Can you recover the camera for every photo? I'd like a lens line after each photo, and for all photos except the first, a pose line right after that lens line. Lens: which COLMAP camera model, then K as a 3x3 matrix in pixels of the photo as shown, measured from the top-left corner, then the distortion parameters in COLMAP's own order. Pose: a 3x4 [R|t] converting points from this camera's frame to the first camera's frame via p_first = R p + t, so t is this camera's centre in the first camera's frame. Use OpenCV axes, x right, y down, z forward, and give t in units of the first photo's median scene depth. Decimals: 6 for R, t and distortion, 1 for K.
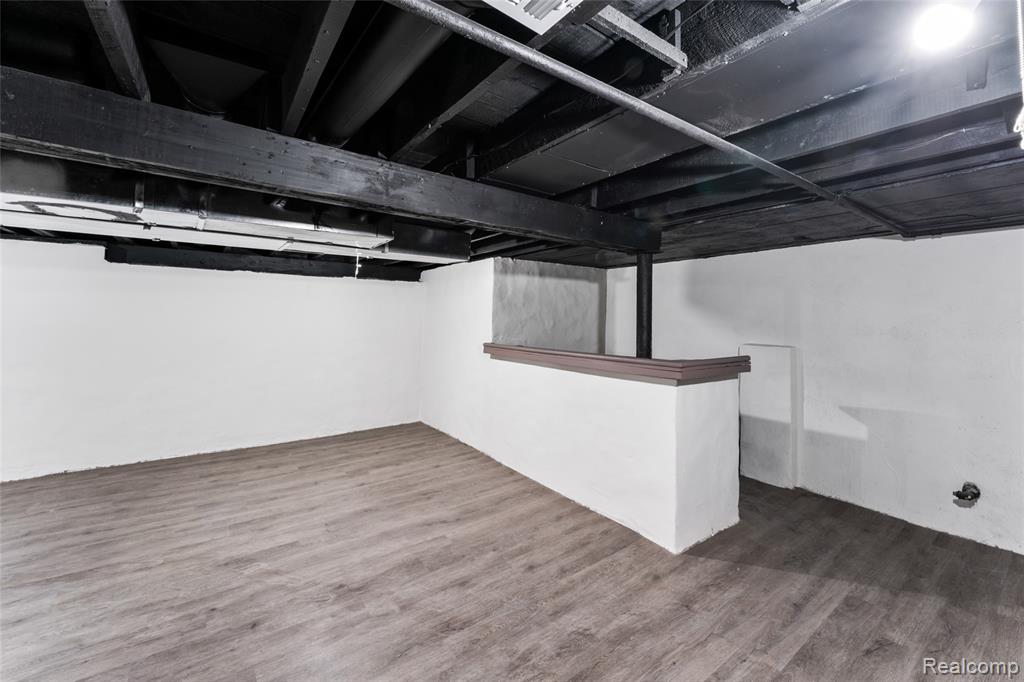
lens RADIAL K [[417.4, 0, 518.5], [0, 417.4, 313.5], [0, 0, 1]] dist [0.001071, -0.000090]
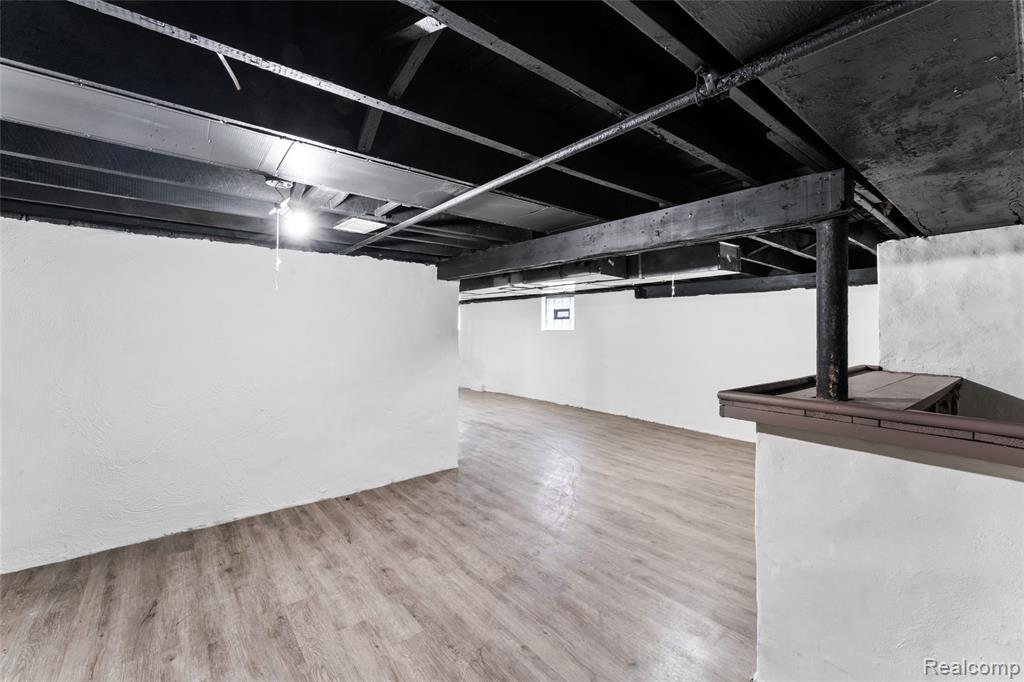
lens RADIAL K [[417.4, 0, 513.2], [0, 417.4, 336.9], [0, 0, 1]] dist [0.001071, -0.000090]
pose [[0.062919, 0.009951, -0.997969, 0.846413], [0.007371, 0.999918, 0.010435, 0.014063], [0.997991, -0.008012, 0.062841, 0.483279]]
